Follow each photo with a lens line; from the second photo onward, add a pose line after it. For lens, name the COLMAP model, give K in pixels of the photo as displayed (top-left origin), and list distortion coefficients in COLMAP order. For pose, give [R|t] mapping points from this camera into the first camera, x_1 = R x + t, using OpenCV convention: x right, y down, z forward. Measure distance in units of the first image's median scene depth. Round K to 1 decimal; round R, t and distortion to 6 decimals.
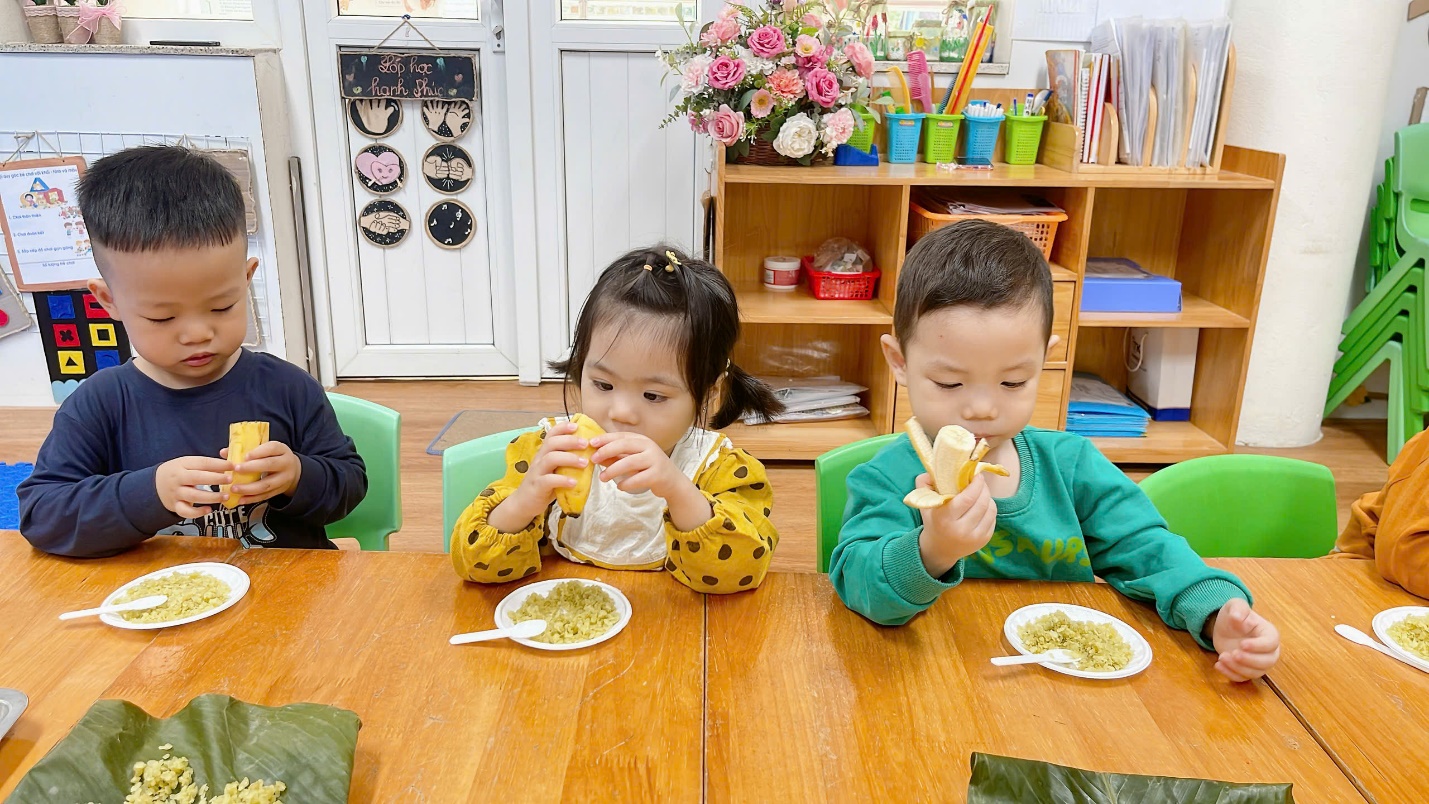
lens RADIAL K [[1107.8, 0, 682.8], [0, 1107.8, 403.9], [0, 0, 1]] dist [0.030336, -0.001723]
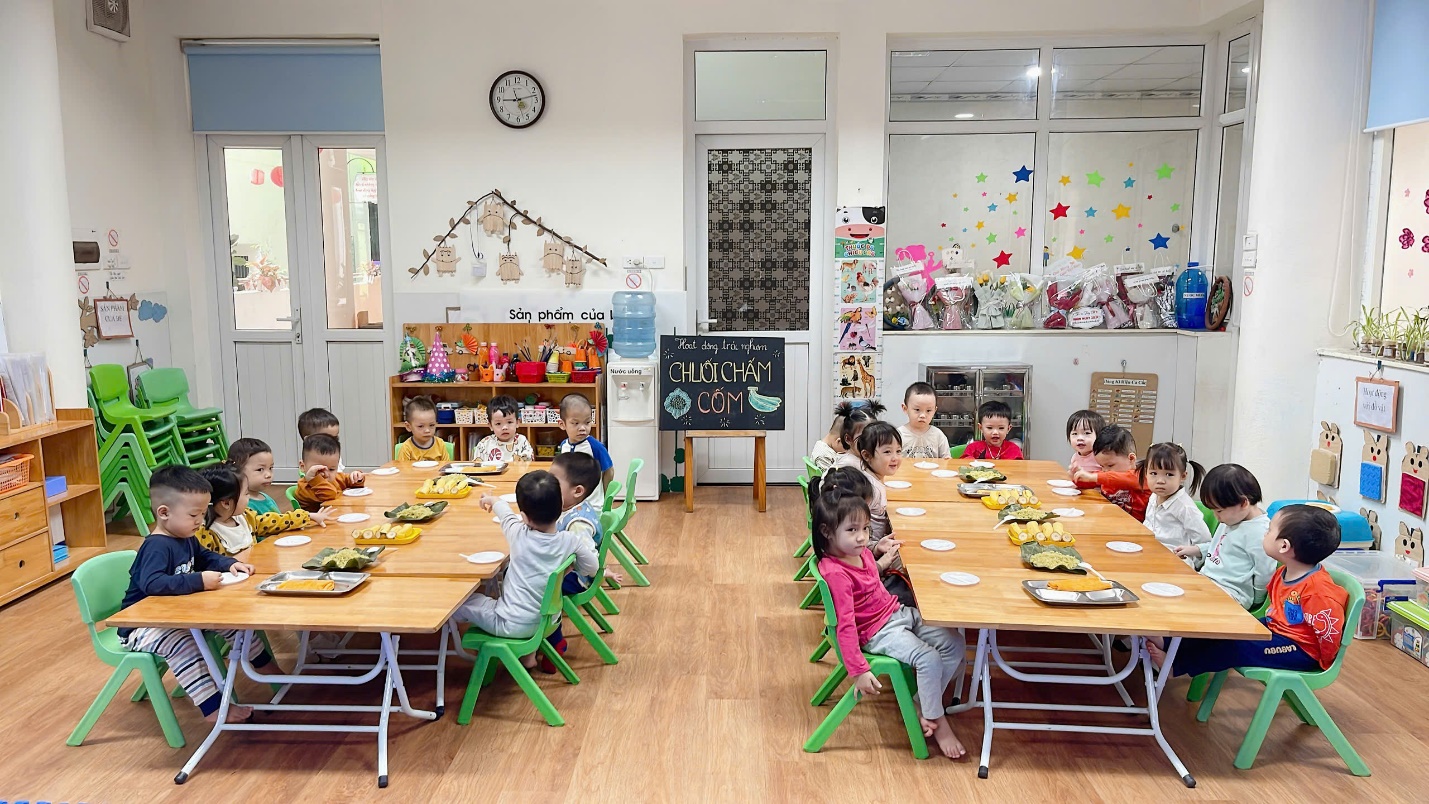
lens RADIAL K [[1087.9, 0, 714.5], [0, 1087.9, 402.0], [0, 0, 1]] dist [0.070451, -0.091893]
pose [[0.040148, -0.160138, 0.986278, -1.377873], [0.319967, 0.937156, 0.139138, -0.130328], [-0.946578, 0.309990, 0.088864, -0.310901]]
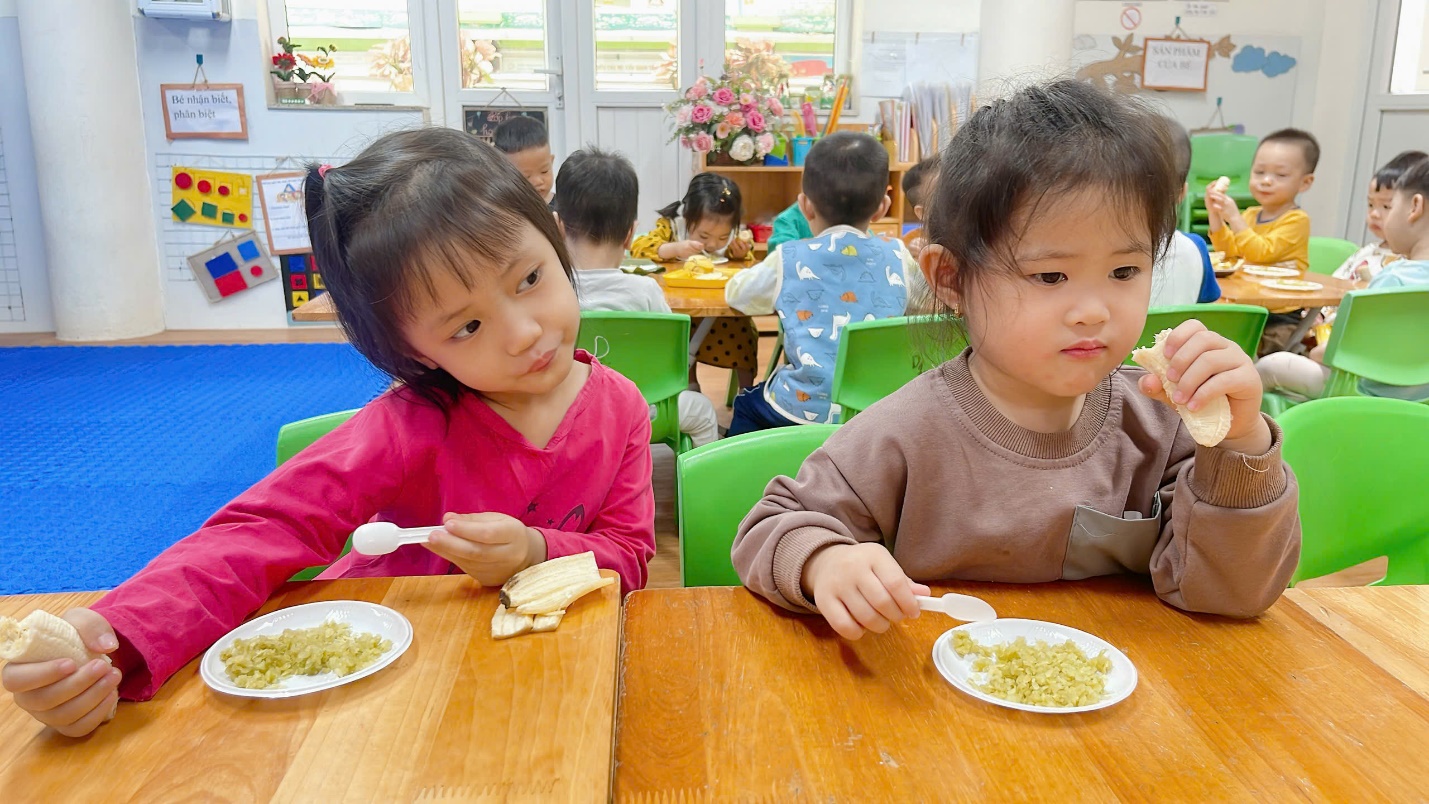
lens RADIAL K [[1087.9, 0, 714.5], [0, 1087.9, 402.0], [0, 0, 1]] dist [0.070451, -0.091893]
pose [[0.994461, -0.038281, 0.097882, -0.122273], [0.046180, 0.995745, -0.079750, 0.285117], [-0.094413, 0.083828, 0.991997, -0.662517]]
